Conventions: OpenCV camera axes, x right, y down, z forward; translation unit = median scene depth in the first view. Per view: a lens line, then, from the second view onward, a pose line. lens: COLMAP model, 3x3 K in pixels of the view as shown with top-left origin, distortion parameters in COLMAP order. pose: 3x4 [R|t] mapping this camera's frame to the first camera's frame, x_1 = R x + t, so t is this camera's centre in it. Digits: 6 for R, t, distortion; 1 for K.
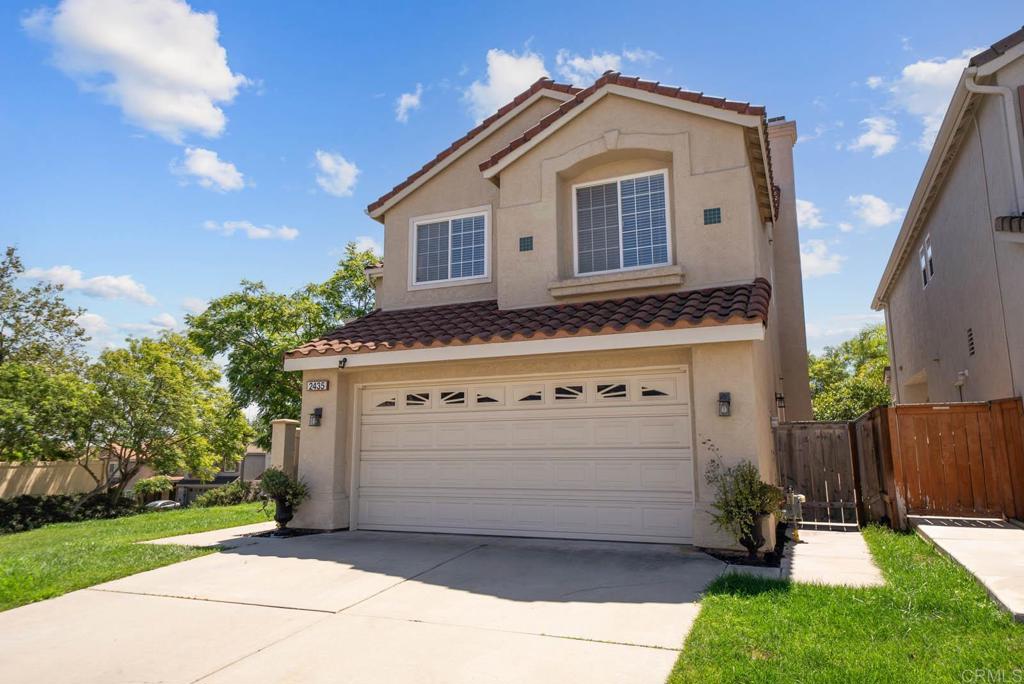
lens RADIAL K [[659.0, 0, 513.5], [0, 659.0, 349.1], [0, 0, 1]] dist [0.035579, 0.000147]
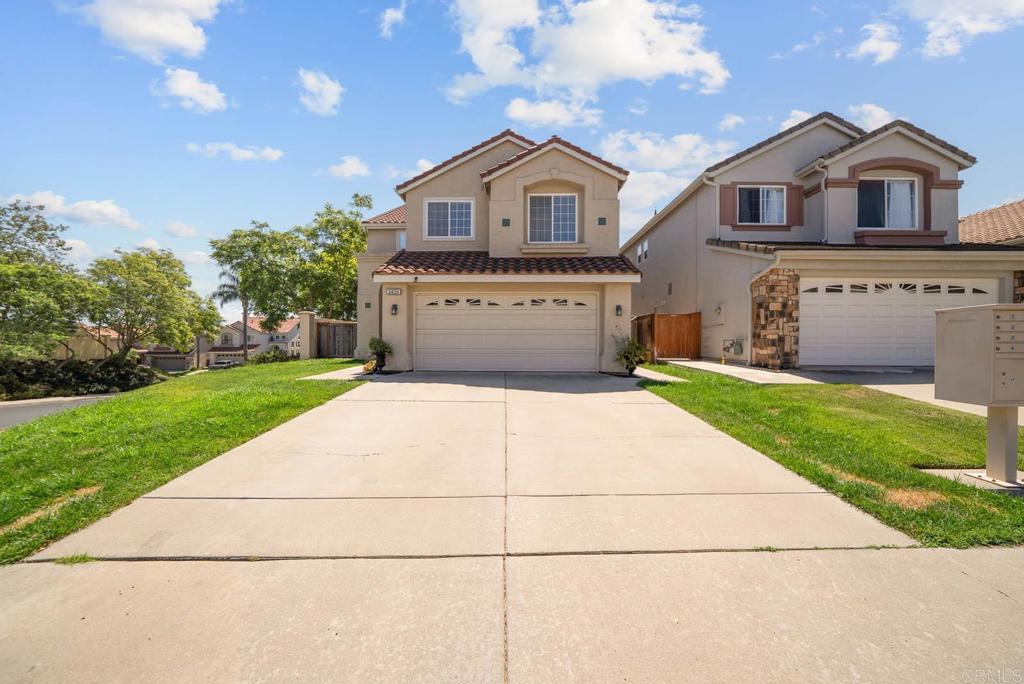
lens RADIAL K [[355.8, 0, 508.1], [0, 355.8, 343.5], [0, 0, 1]] dist [-0.014466, 0.000110]
pose [[0.934474, 0.005530, 0.355988, -0.336223], [-0.066074, 0.985203, 0.158141, 0.020426], [-0.349846, -0.171300, 0.921012, 0.000369]]
